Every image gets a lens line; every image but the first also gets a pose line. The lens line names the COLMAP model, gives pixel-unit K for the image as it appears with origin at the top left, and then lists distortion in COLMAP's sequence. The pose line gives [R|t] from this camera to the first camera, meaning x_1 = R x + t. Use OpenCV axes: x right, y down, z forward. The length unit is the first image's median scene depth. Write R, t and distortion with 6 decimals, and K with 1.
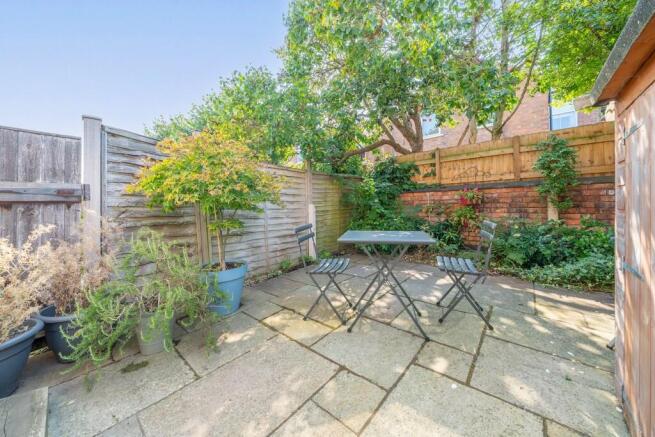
lens RADIAL K [[225.7, 0, 327.5], [0, 225.7, 218.5], [0, 0, 1]] dist [0.000173, 0.000007]
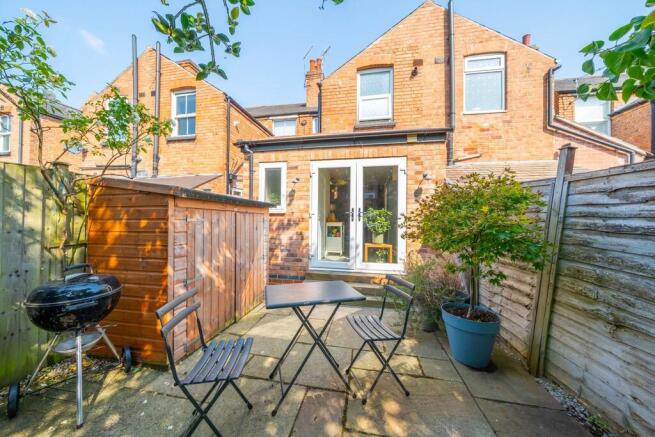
lens RADIAL K [[225.7, 0, 327.5], [0, 225.7, 218.5], [0, 0, 1]] dist [0.000173, 0.000007]
pose [[-0.871822, -0.012988, -0.489651, 0.604849], [-0.030938, 0.999112, 0.028584, -0.226481], [0.488845, 0.040069, -0.871450, 1.657169]]
